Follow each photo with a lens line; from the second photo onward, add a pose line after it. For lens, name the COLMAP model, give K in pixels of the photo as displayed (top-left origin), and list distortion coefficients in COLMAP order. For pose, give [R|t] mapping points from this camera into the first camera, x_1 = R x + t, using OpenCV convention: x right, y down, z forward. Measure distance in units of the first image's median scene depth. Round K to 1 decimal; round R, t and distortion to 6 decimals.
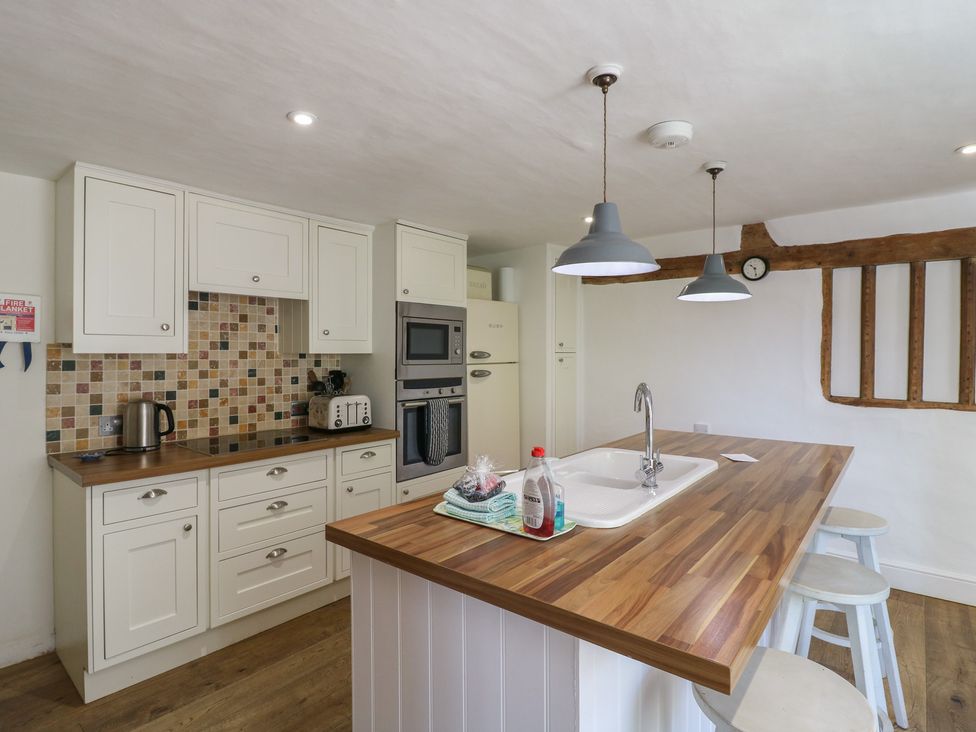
lens RADIAL K [[510.8, 0, 490.3], [0, 510.8, 357.7], [0, 0, 1]] dist [-0.000798, -0.011296]
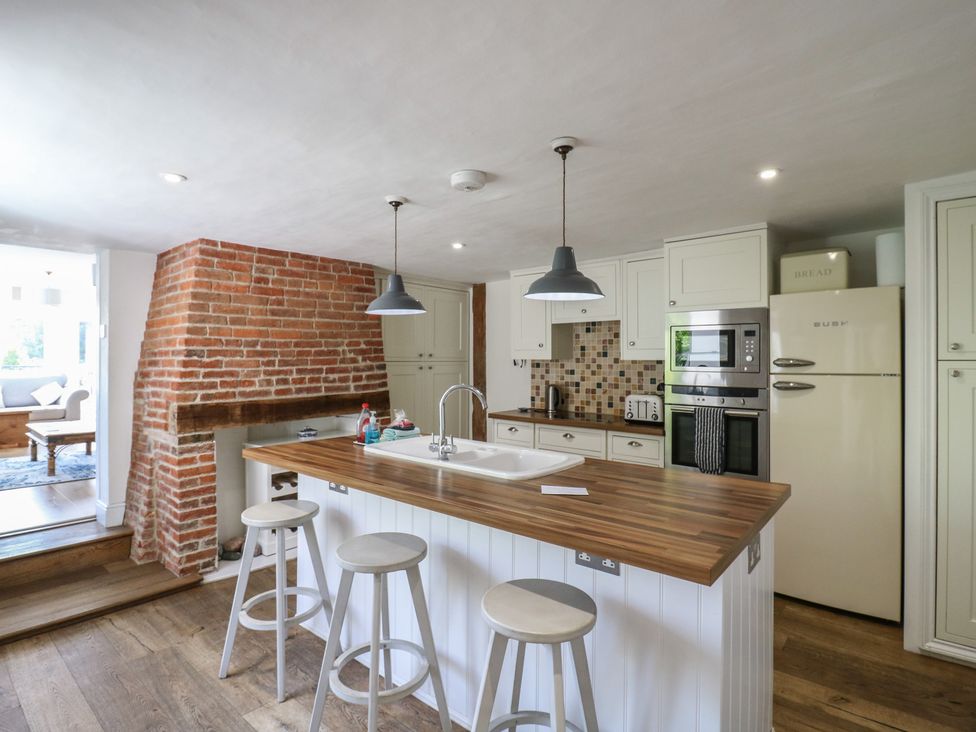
lens RADIAL K [[510.8, 0, 494.9], [0, 510.8, 356.8], [0, 0, 1]] dist [-0.000798, -0.011296]
pose [[0.002528, -0.001375, -0.999996, 0.976831], [-0.009939, 0.999950, -0.001400, -0.011234], [0.999947, 0.009943, 0.002514, 0.663831]]
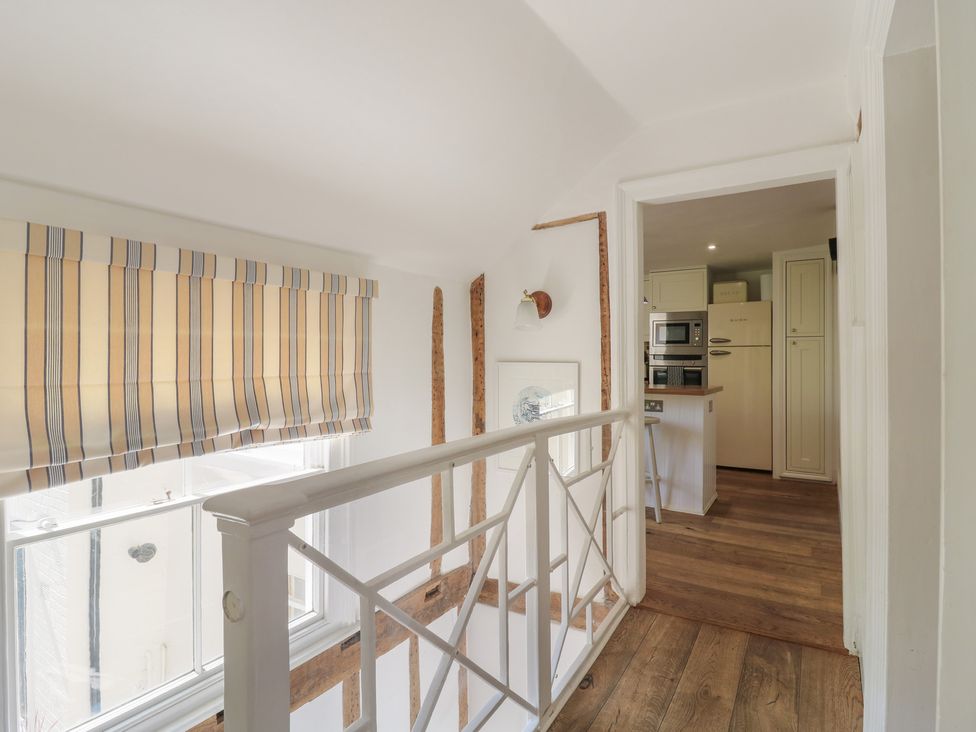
lens RADIAL K [[510.8, 0, 490.2], [0, 510.8, 360.9], [0, 0, 1]] dist [-0.000798, -0.011296]
pose [[0.149223, 0.012512, -0.988724, 1.720726], [-0.004547, 0.999918, 0.011967, 0.049855], [0.988793, 0.002710, 0.149268, 0.128415]]
